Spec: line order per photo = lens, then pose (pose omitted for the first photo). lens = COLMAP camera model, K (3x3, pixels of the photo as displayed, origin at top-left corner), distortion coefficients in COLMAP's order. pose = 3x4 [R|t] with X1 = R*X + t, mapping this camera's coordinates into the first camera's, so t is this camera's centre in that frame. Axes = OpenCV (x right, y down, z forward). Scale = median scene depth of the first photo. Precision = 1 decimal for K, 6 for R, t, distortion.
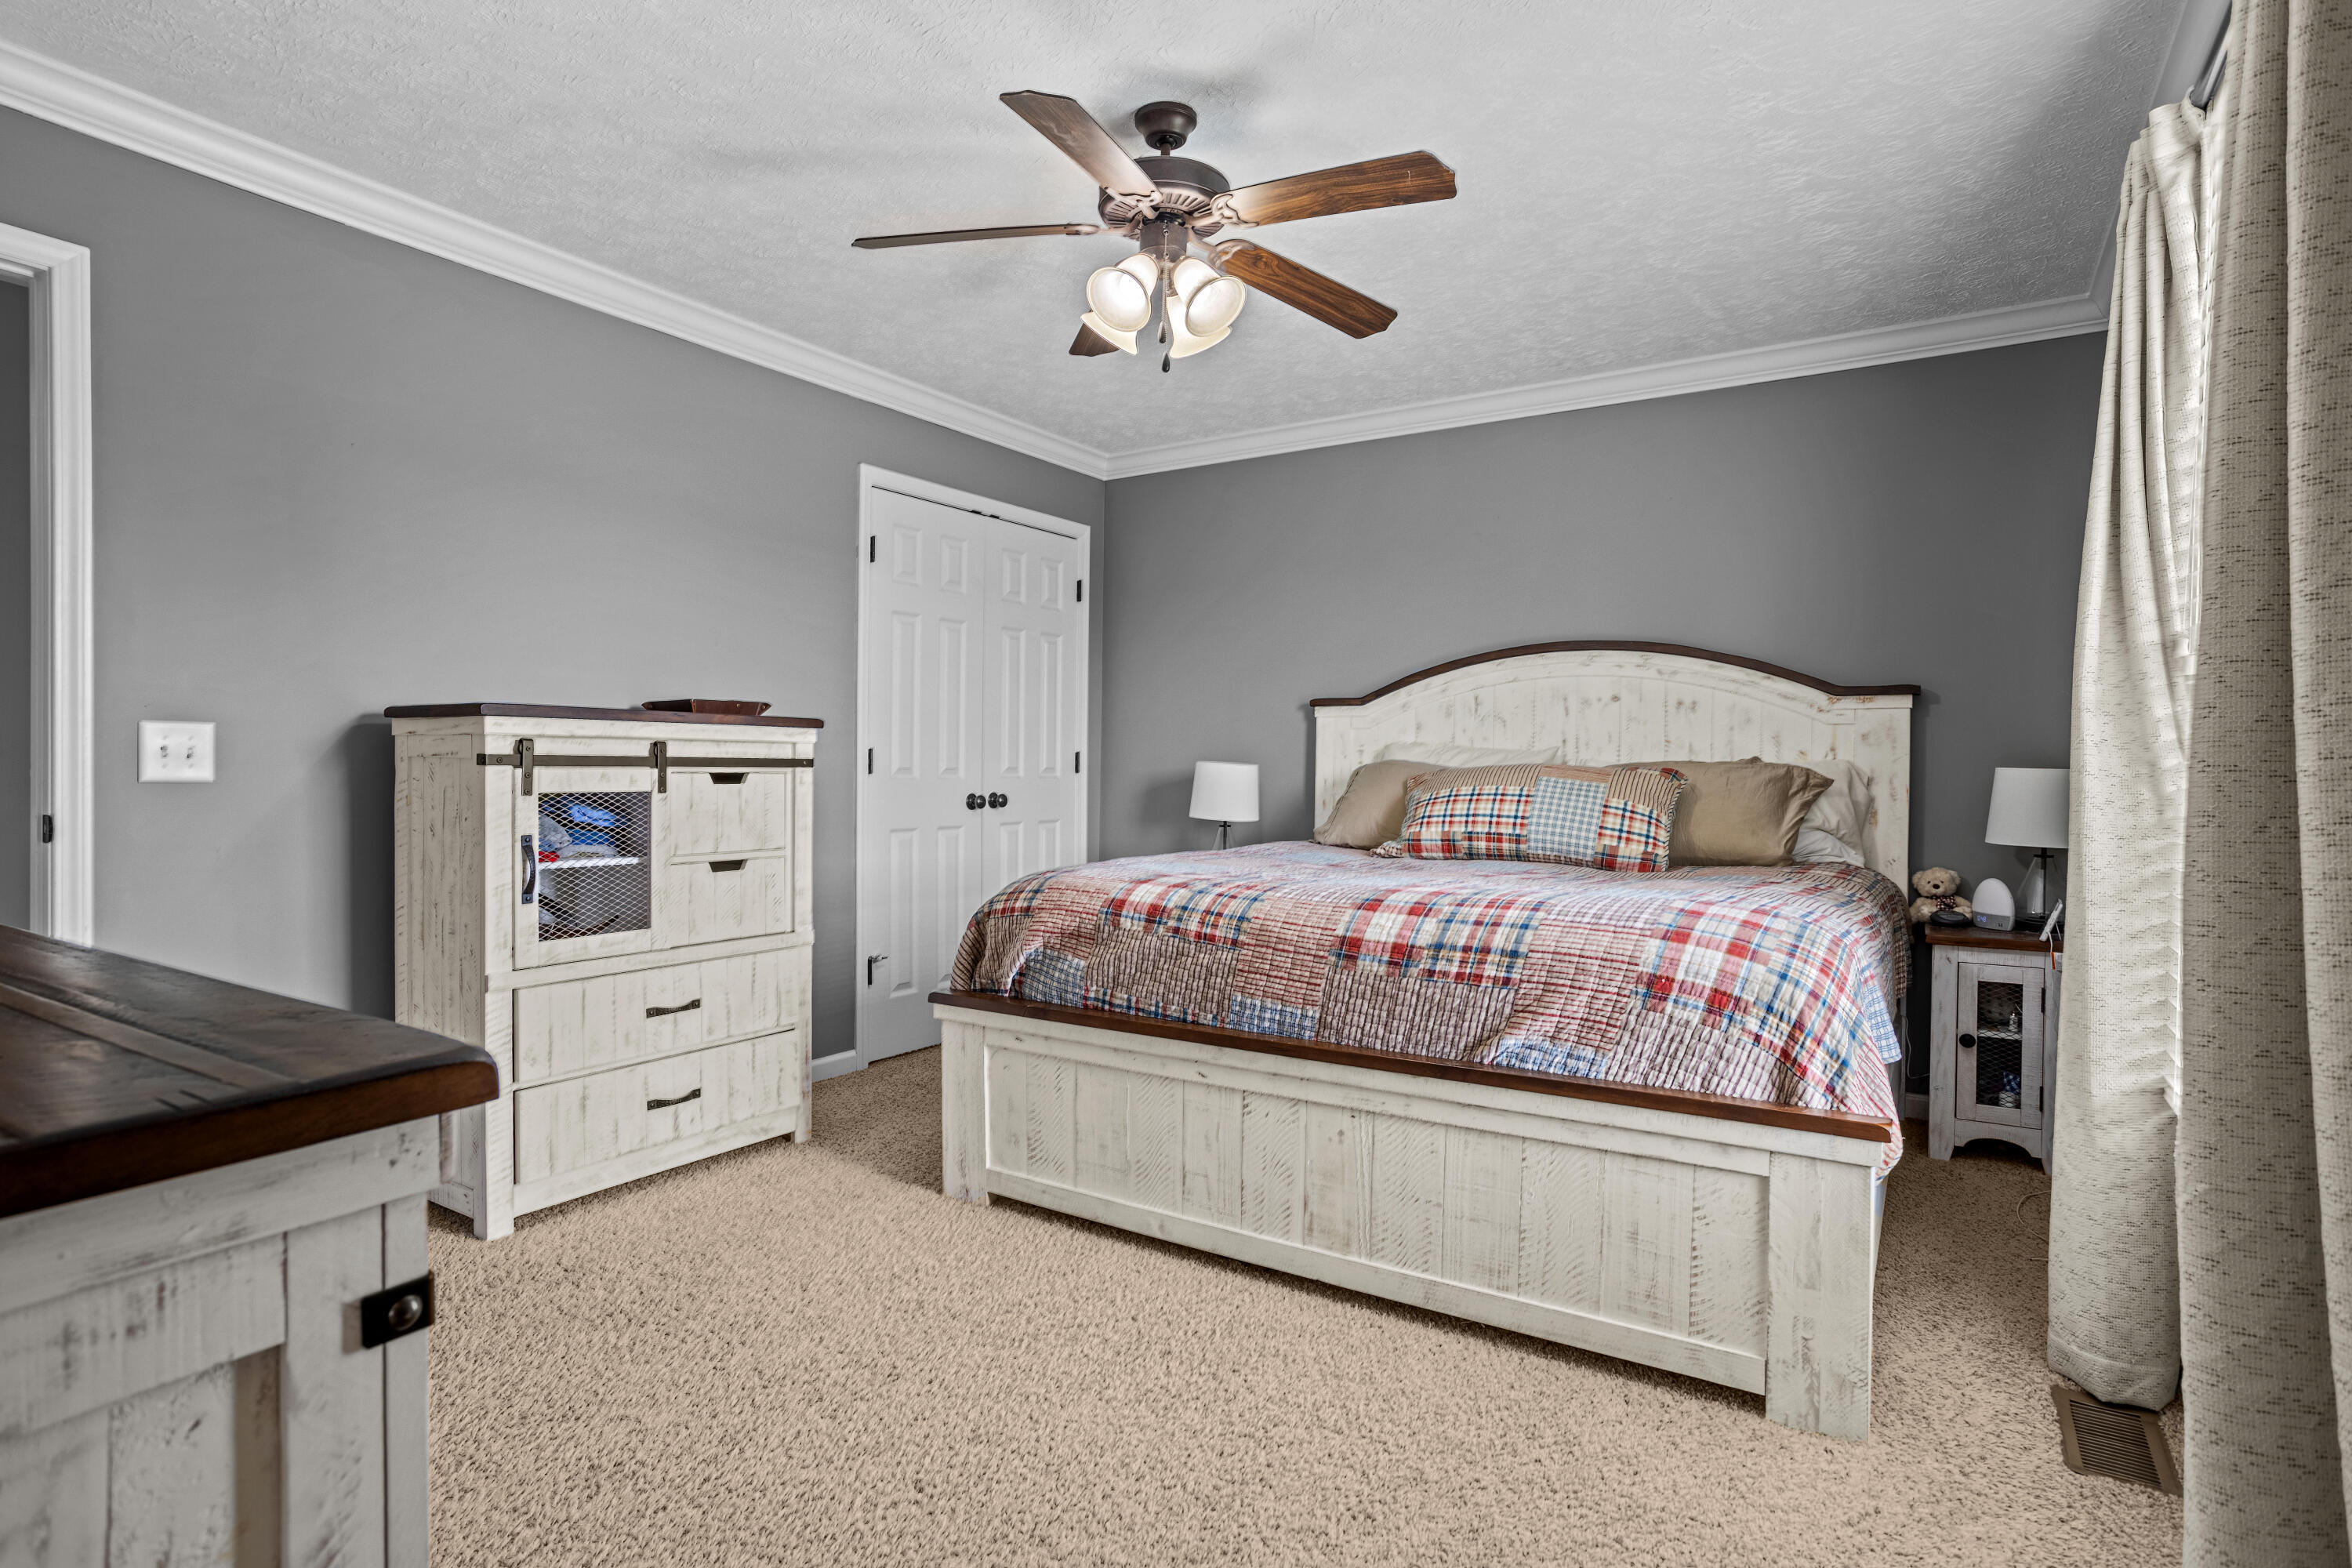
lens RADIAL K [[1162.1, 0, 1109.0], [0, 1162.1, 764.4], [0, 0, 1]] dist [-0.044763, 0.045095]
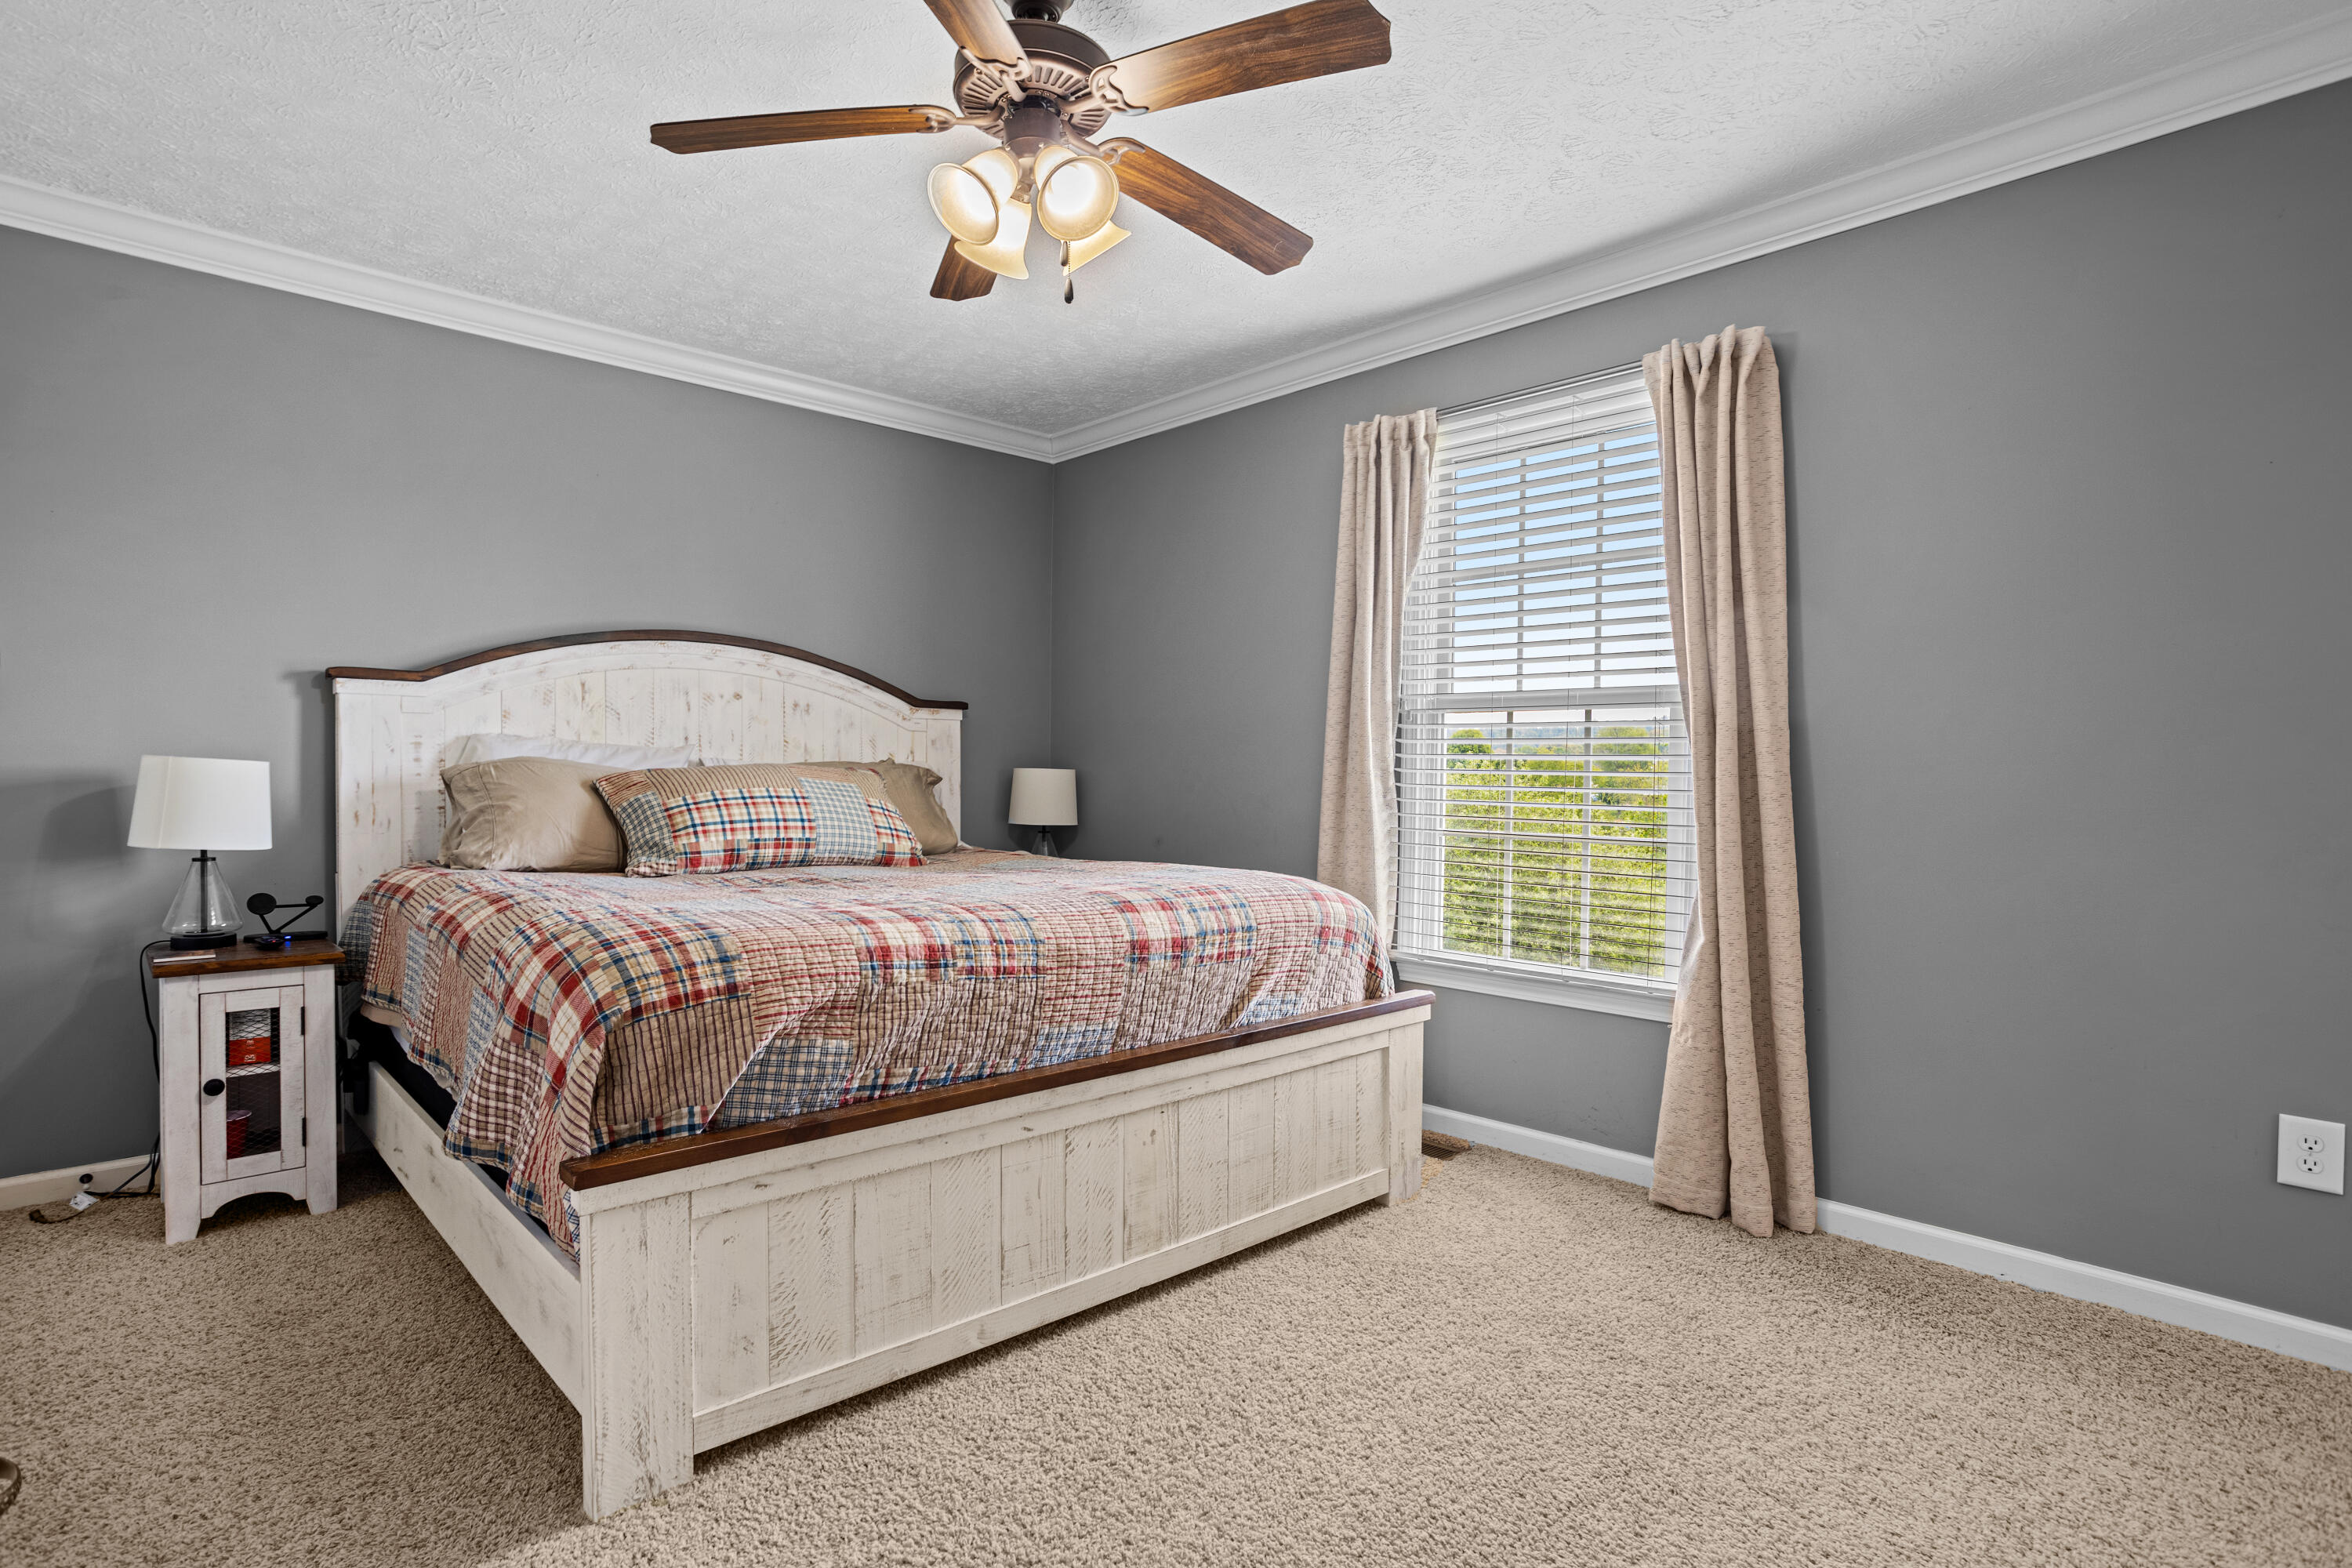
lens RADIAL K [[1231.3, 0, 1068.9], [0, 1231.3, 775.1], [0, 0, 1]] dist [-0.019471, 0.020681]
pose [[0.255804, -0.007528, 0.966699, -0.726633], [-0.008039, 0.999919, 0.009913, -0.004256], [-0.966695, -0.010307, 0.255722, 0.675946]]
